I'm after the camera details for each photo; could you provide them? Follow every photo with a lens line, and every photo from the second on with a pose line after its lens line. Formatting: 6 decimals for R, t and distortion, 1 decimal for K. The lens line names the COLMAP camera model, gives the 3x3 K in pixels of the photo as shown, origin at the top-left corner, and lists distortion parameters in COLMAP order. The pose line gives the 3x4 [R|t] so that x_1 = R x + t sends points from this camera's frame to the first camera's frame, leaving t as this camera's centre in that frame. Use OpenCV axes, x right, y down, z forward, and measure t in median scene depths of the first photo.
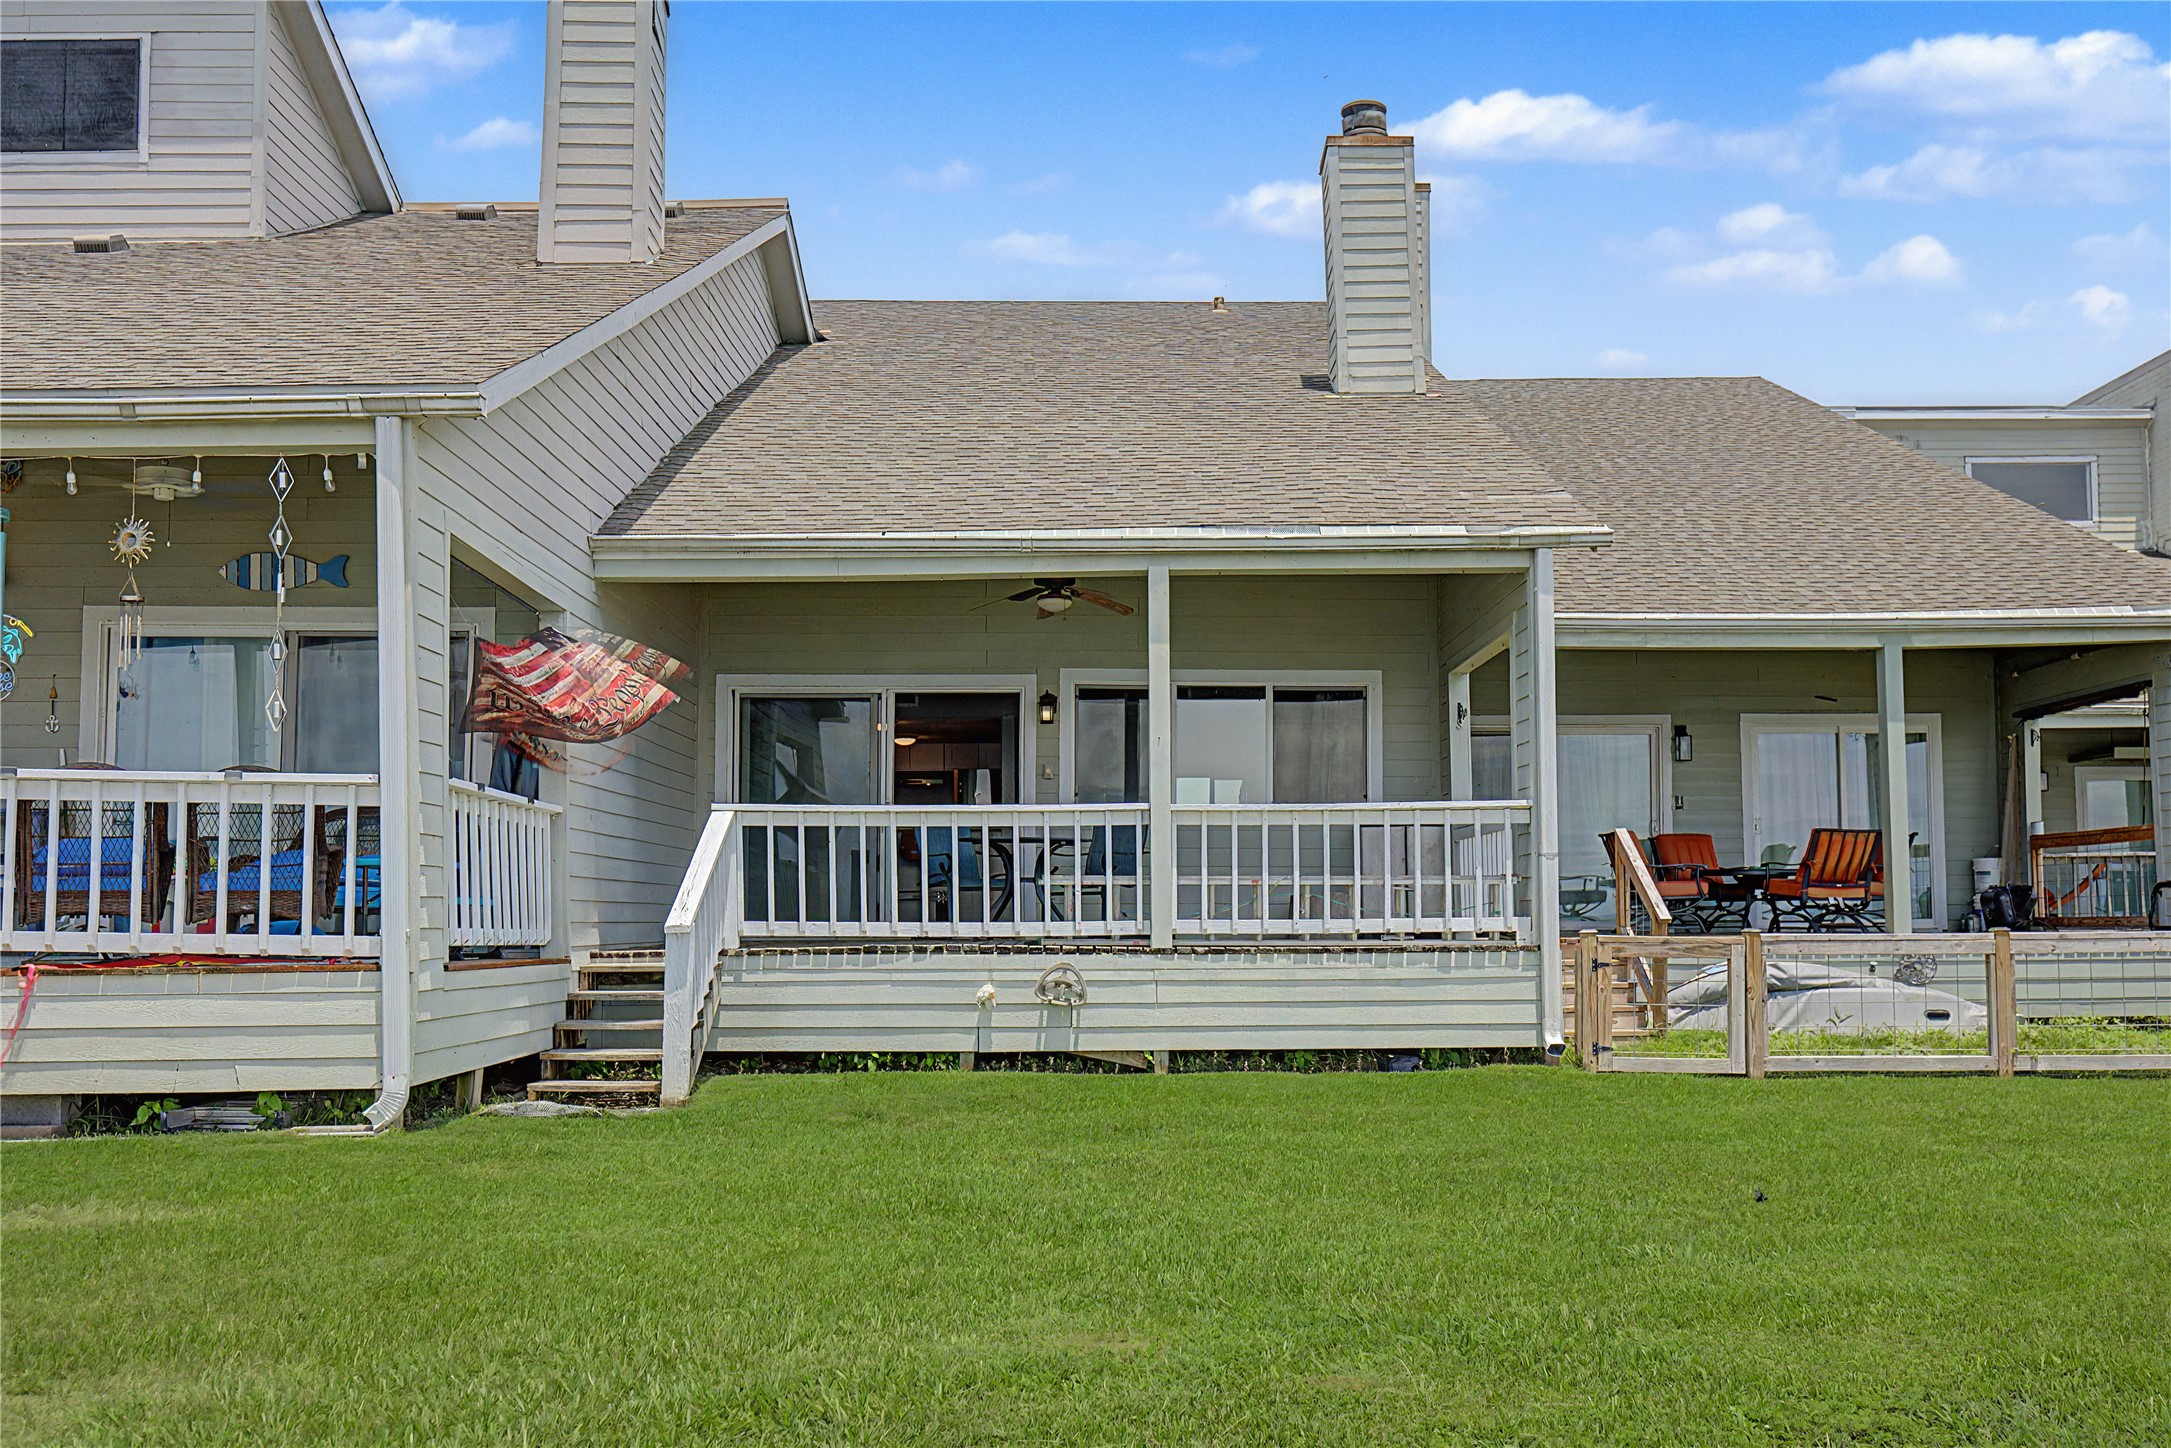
lens RADIAL K [[2227.5, 0, 1088.5], [0, 2227.5, 733.5], [0, 0, 1]] dist [0.002266, 0.000000]
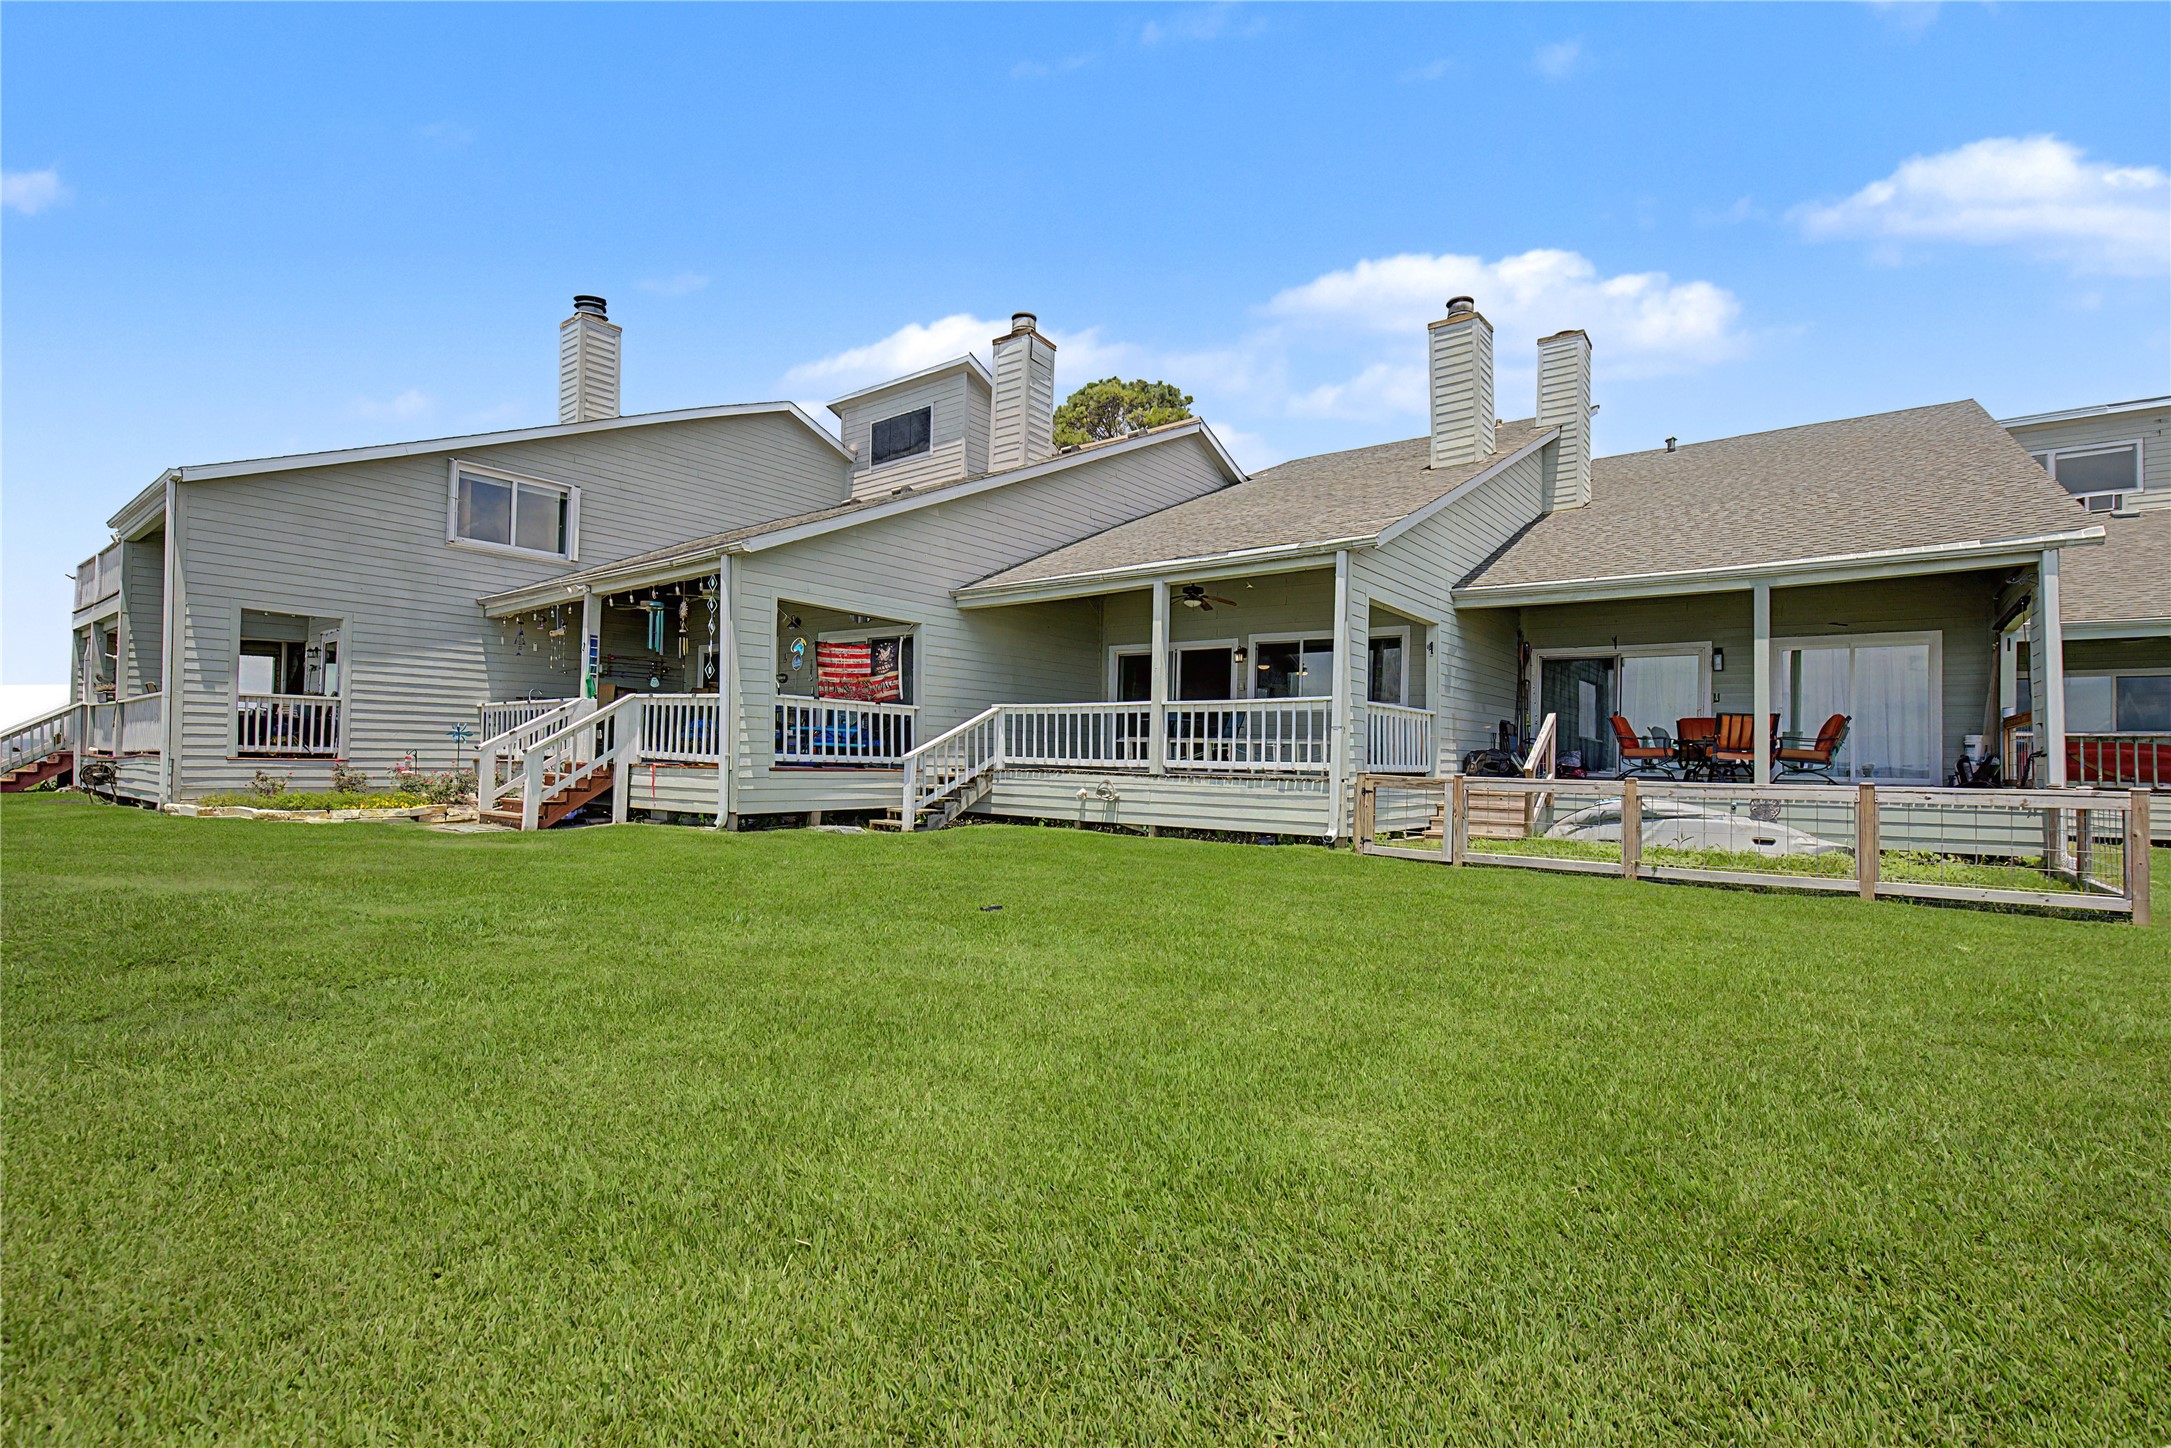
lens RADIAL K [[1018.2, 0, 1086.5], [0, 1018.2, 726.1], [0, 0, 1]] dist [-0.001858, 0.000121]
pose [[0.769050, 0.000860, -0.639188, 0.545806], [0.028457, 0.998961, 0.035583, 0.018591], [0.638554, -0.045554, 0.768227, 0.254346]]
